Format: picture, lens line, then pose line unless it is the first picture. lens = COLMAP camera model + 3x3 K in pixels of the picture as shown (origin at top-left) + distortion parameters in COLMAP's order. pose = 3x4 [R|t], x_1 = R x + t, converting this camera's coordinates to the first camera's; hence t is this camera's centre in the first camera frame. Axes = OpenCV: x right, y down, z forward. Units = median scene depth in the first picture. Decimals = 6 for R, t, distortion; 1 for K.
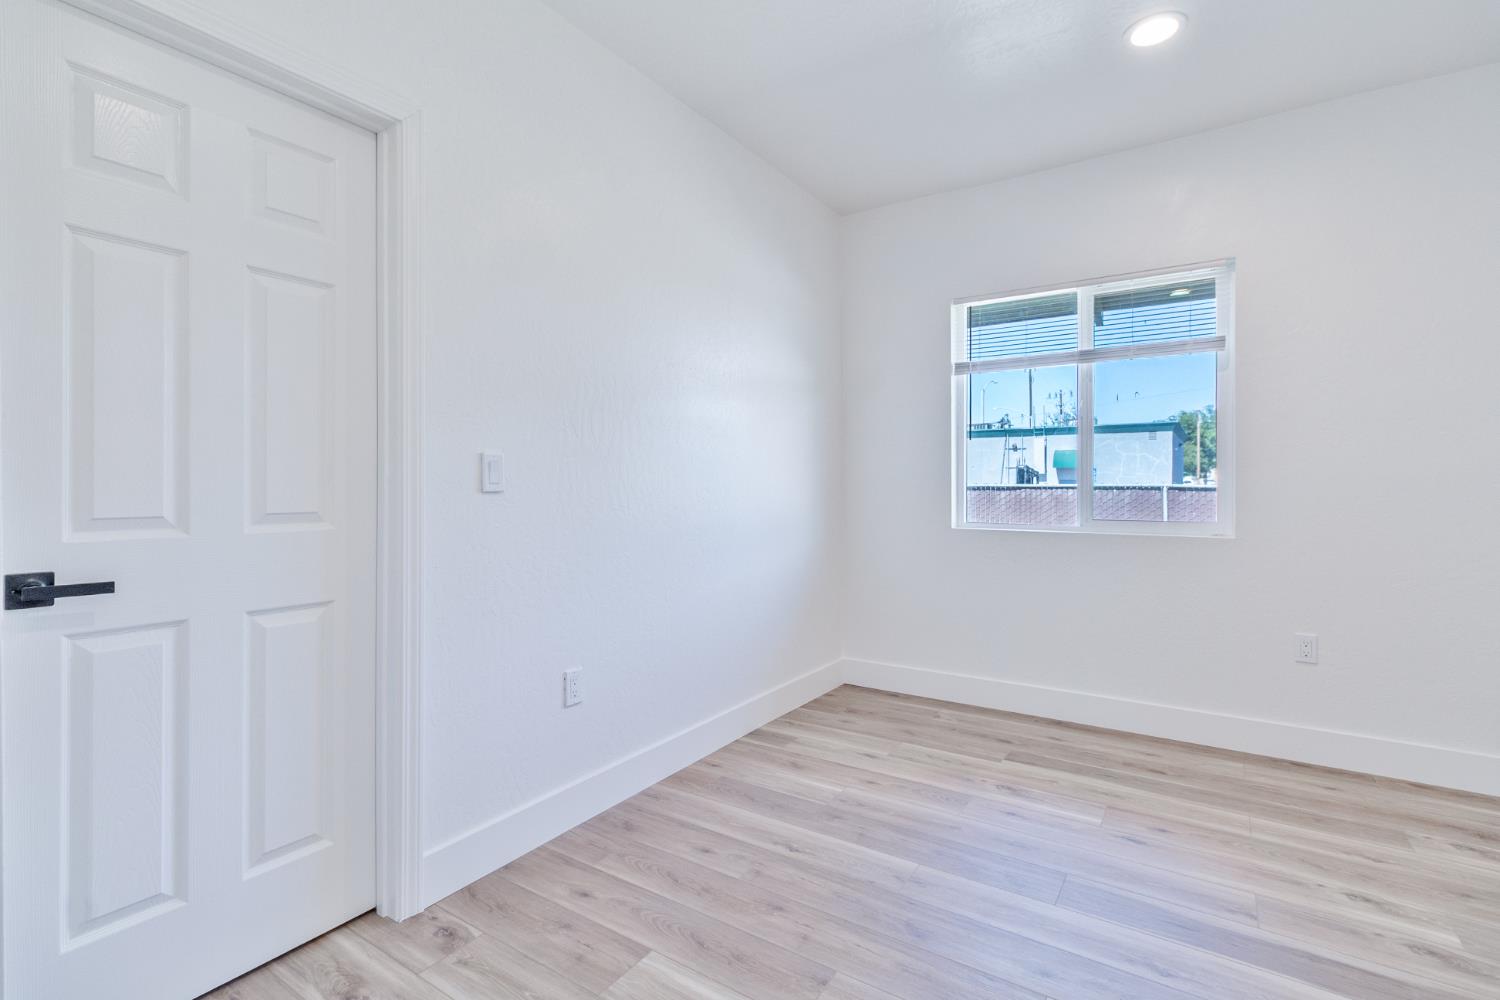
lens RADIAL K [[688.3, 0, 779.2], [0, 688.3, 473.6], [0, 0, 1]] dist [-0.002591, -0.000687]
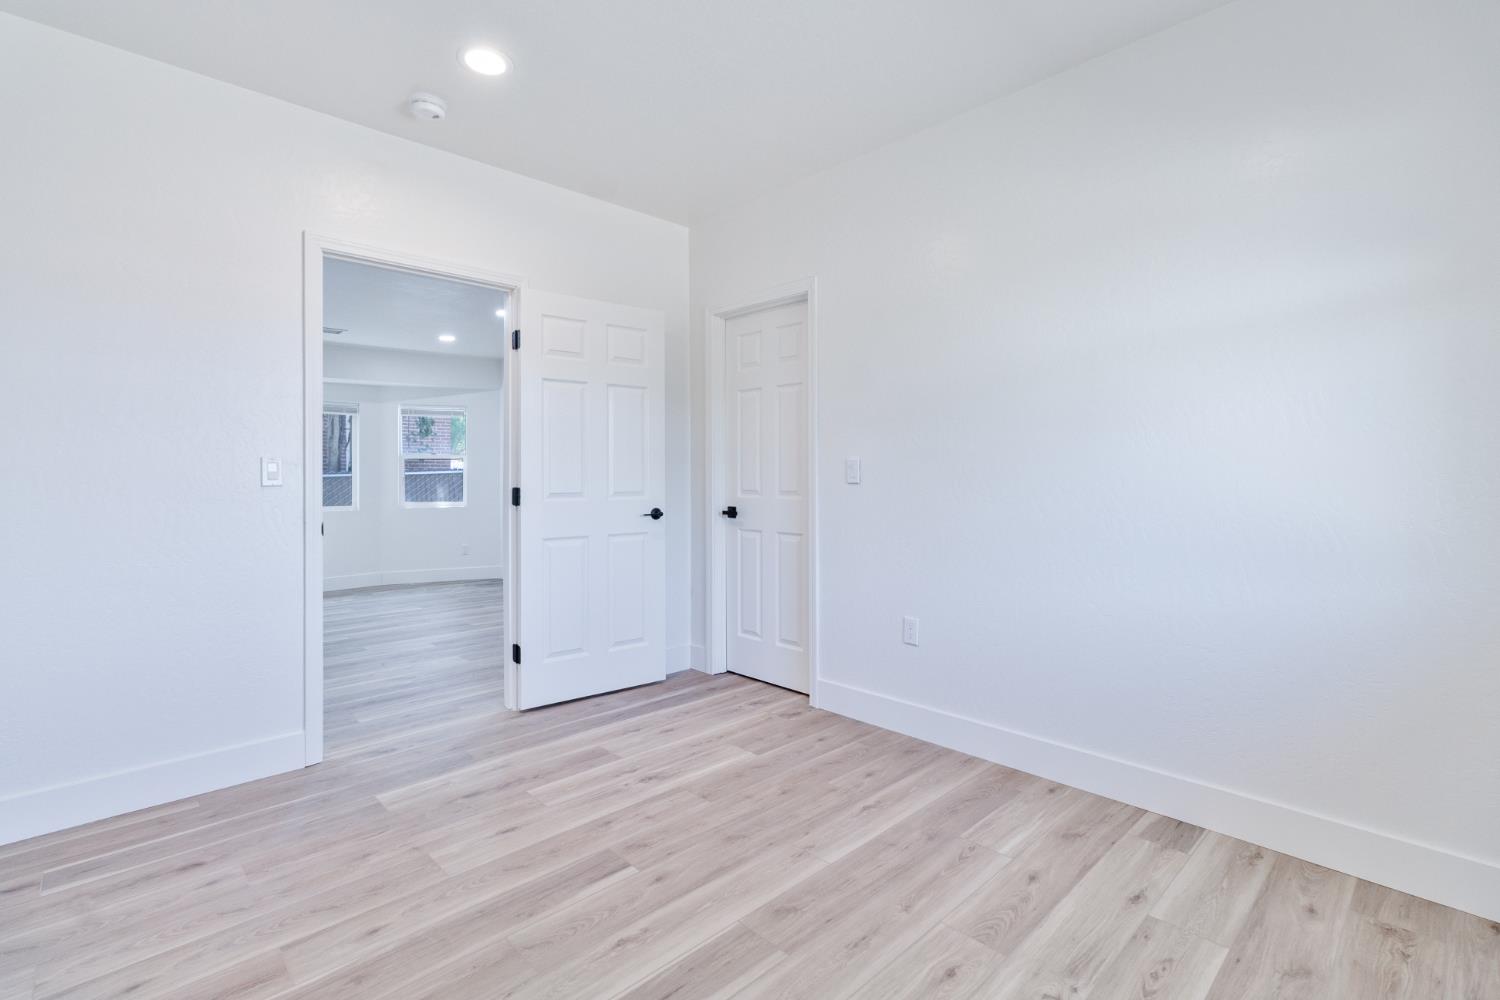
lens RADIAL K [[691.6, 0, 749.1], [0, 691.6, 465.6], [0, 0, 1]] dist [-0.000920, -0.000724]
pose [[-0.230606, -0.020723, -0.972827, 1.211140], [0.006200, 0.999722, -0.022766, 0.021096], [0.973027, -0.011282, -0.230413, 1.127935]]
